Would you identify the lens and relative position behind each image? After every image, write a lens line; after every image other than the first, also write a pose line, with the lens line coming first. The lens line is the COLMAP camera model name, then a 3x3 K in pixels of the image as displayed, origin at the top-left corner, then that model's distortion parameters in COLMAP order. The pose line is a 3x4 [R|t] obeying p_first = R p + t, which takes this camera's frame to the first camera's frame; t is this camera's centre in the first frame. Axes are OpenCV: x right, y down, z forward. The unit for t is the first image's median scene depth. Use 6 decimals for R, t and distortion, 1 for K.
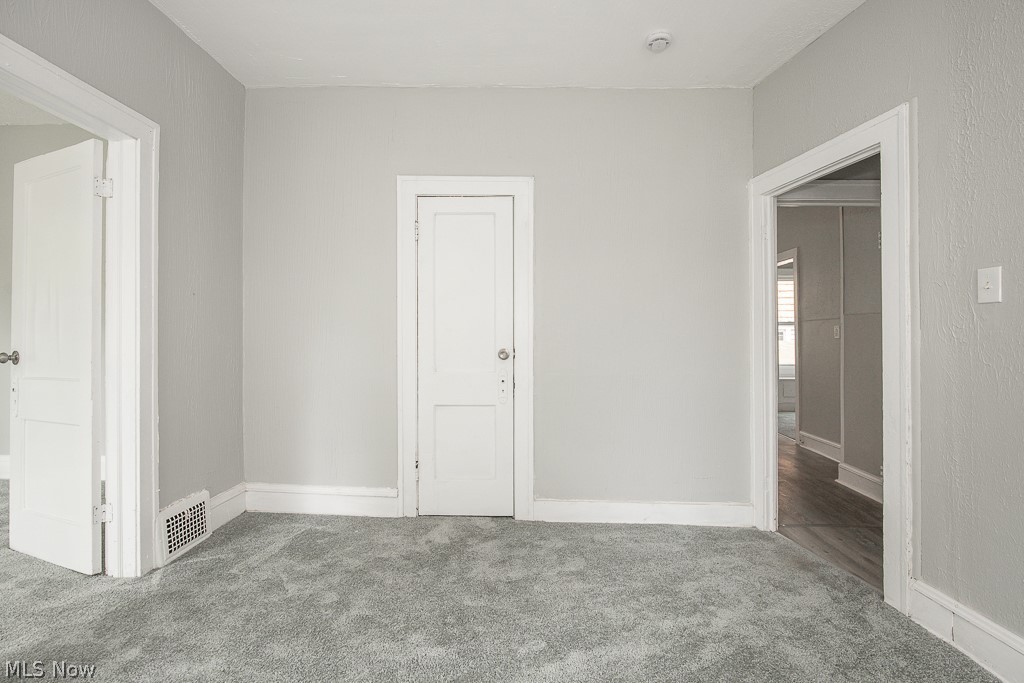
lens RADIAL K [[454.6, 0, 513.1], [0, 454.6, 339.1], [0, 0, 1]] dist [0.000339, 0.000108]
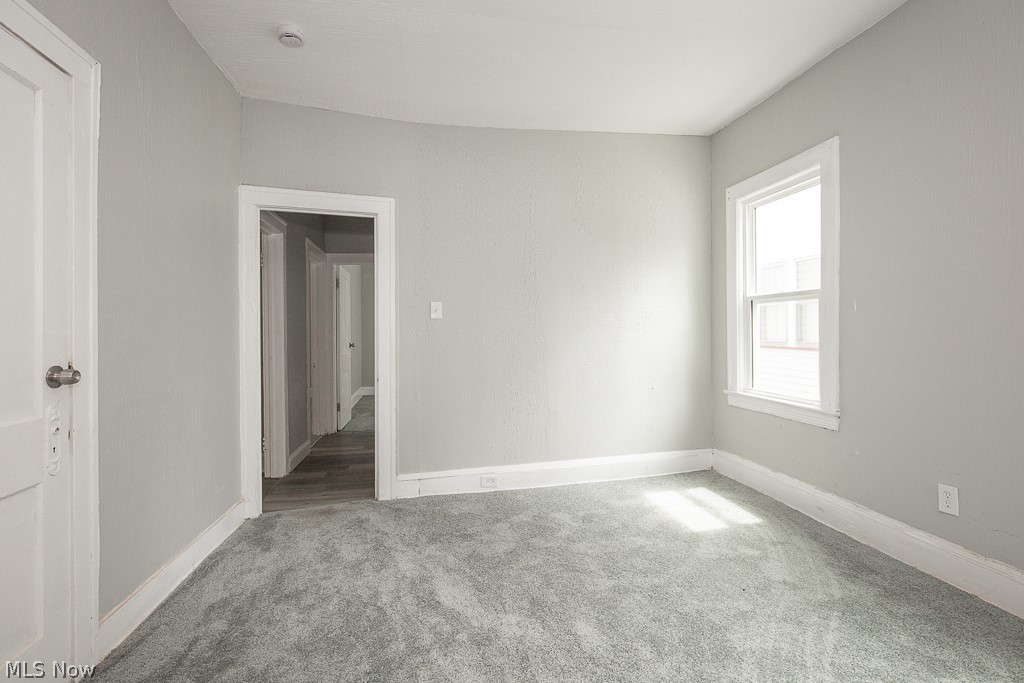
lens RADIAL K [[479.3, 0, 509.8], [0, 479.3, 330.8], [0, 0, 1]] dist [0.012041, 0.000312]
pose [[-0.175910, 0.002033, 0.984404, -0.914098], [0.006708, 0.999977, -0.000866, -0.018426], [-0.984383, 0.006451, -0.175920, 0.824728]]
